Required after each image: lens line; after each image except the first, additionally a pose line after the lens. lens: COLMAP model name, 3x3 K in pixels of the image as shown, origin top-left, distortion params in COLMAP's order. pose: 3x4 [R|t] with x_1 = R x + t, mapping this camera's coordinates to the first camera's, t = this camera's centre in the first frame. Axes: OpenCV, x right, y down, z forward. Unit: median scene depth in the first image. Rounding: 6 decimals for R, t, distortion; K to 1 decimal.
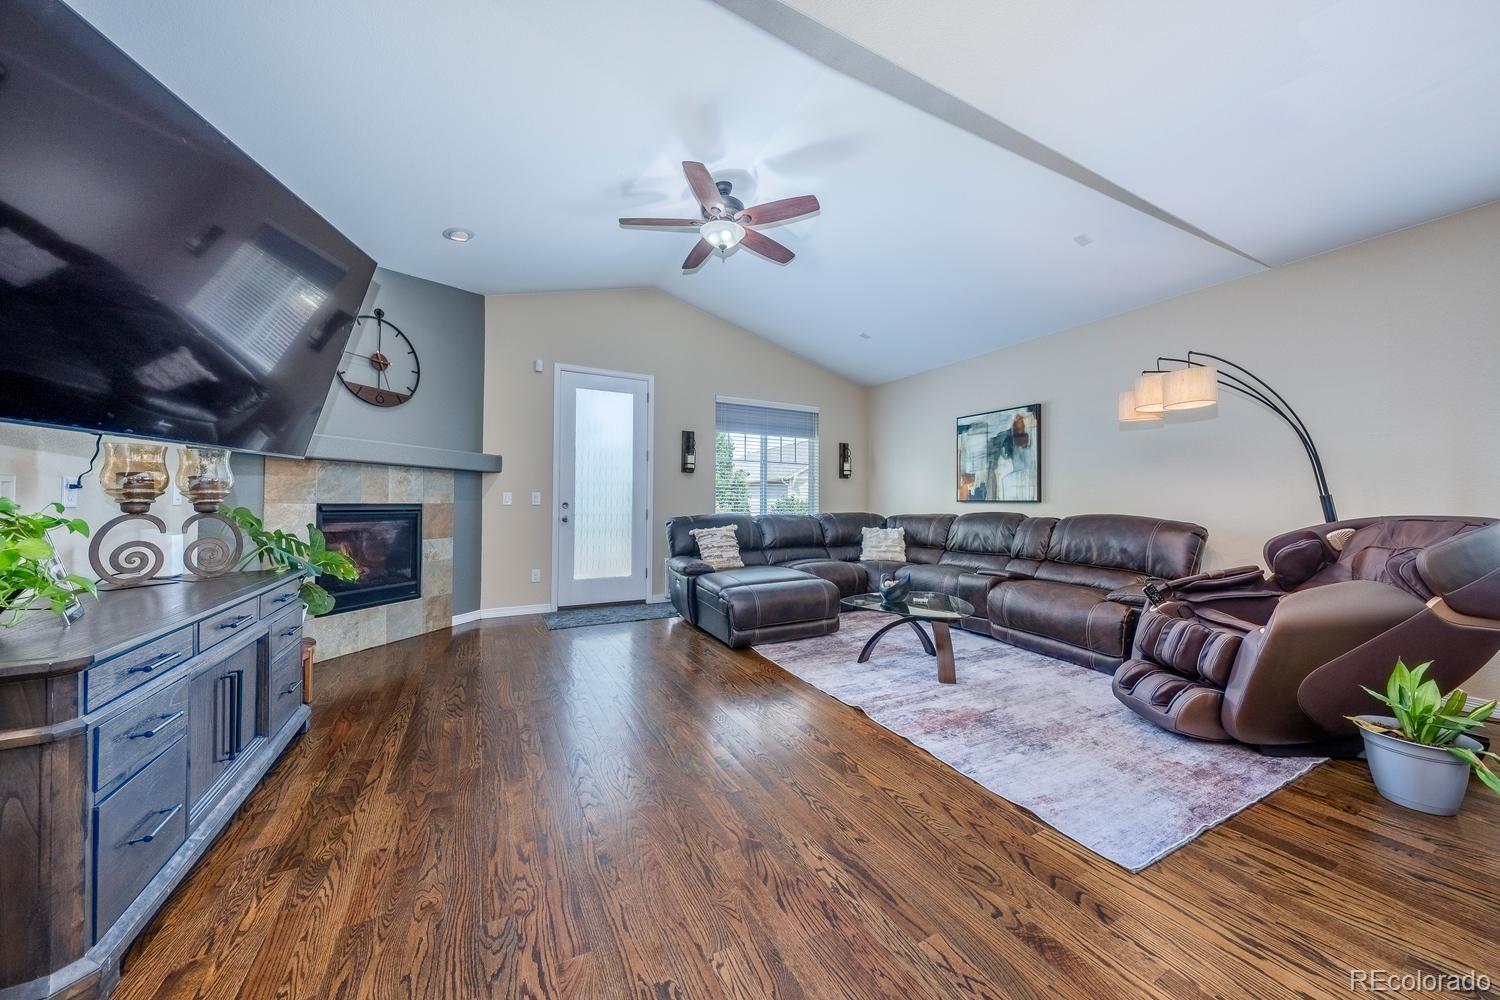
lens RADIAL K [[511.0, 0, 760.9], [0, 511.0, 499.0], [0, 0, 1]] dist [-0.000812, -0.000098]
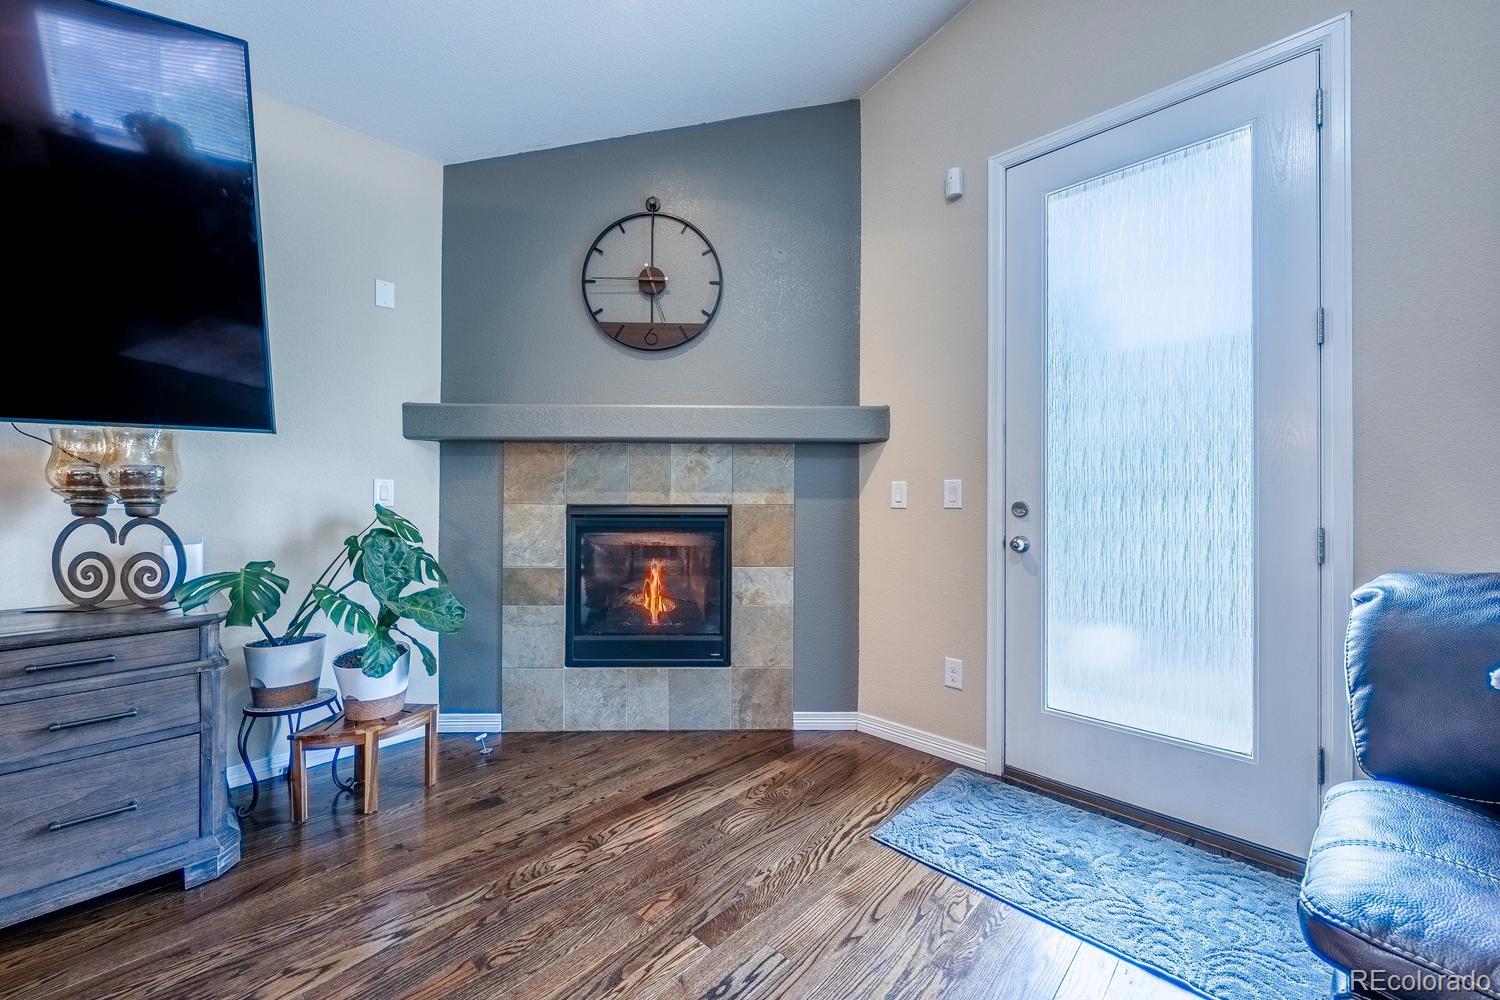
lens RADIAL K [[579.9, 0, 742.3], [0, 579.9, 494.7], [0, 0, 1]] dist [-0.000784, -0.000047]
pose [[0.293051, -0.013100, -0.956007, -0.025857], [0.007426, 0.999907, -0.011426, 0.004947], [0.956068, -0.003751, 0.293121, 0.783187]]
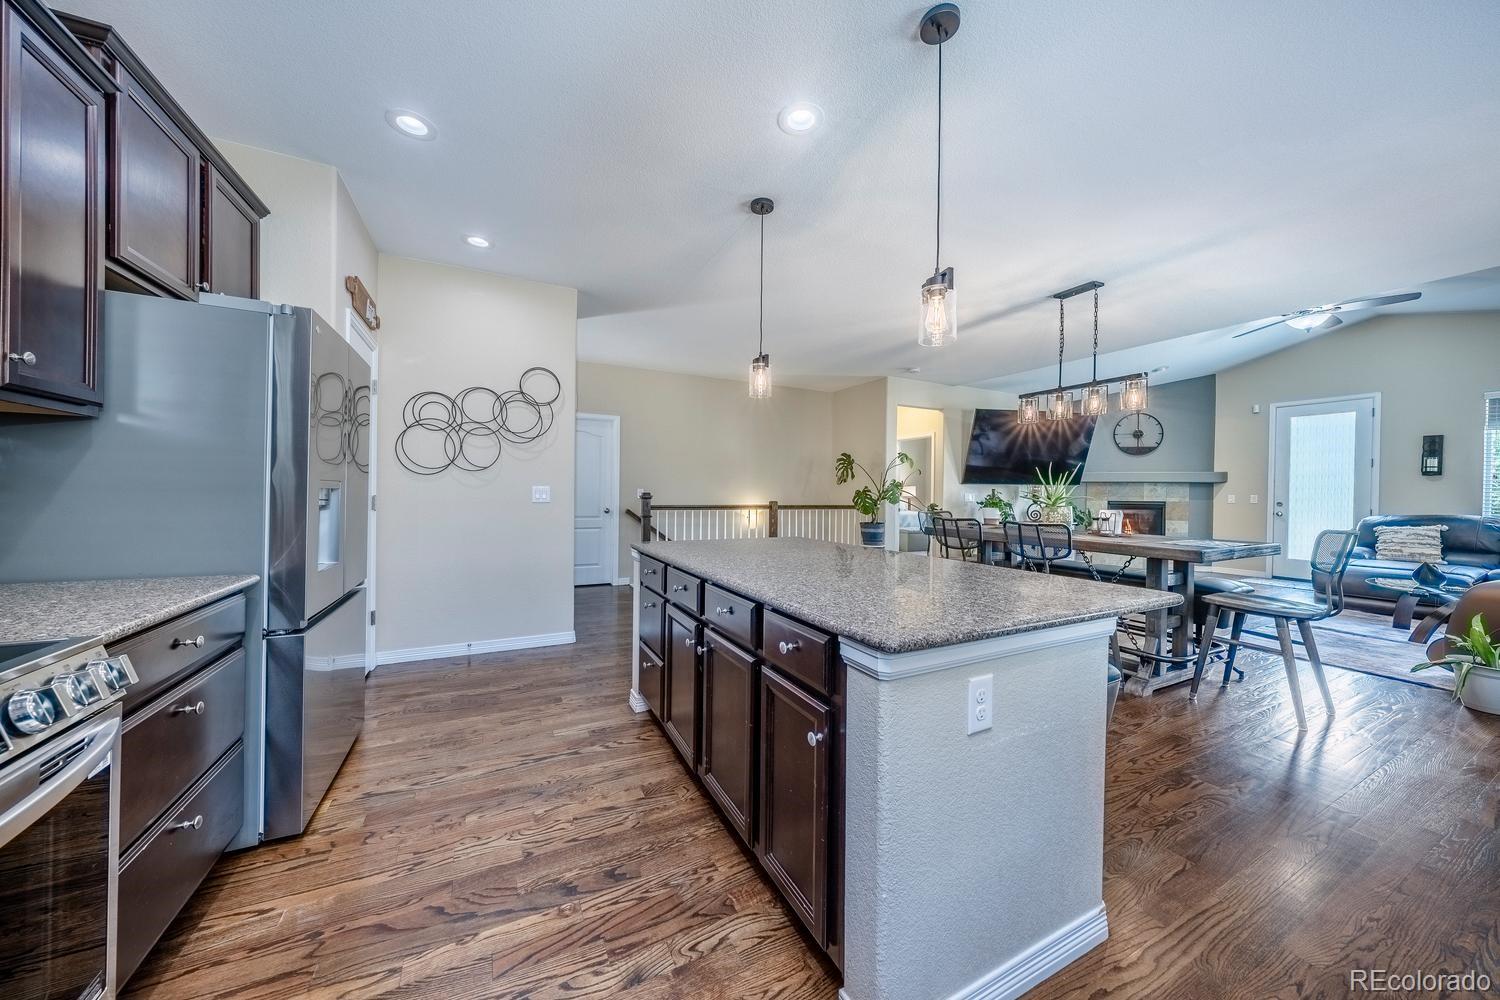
lens RADIAL K [[505.2, 0, 754.1], [0, 505.2, 497.6], [0, 0, 1]] dist [-0.002342, 0.000061]
pose [[-0.027903, 0.004079, -0.999602, 1.212864], [-0.001268, 0.999991, 0.004116, -0.011377], [0.999610, 0.001382, -0.027898, -0.465574]]
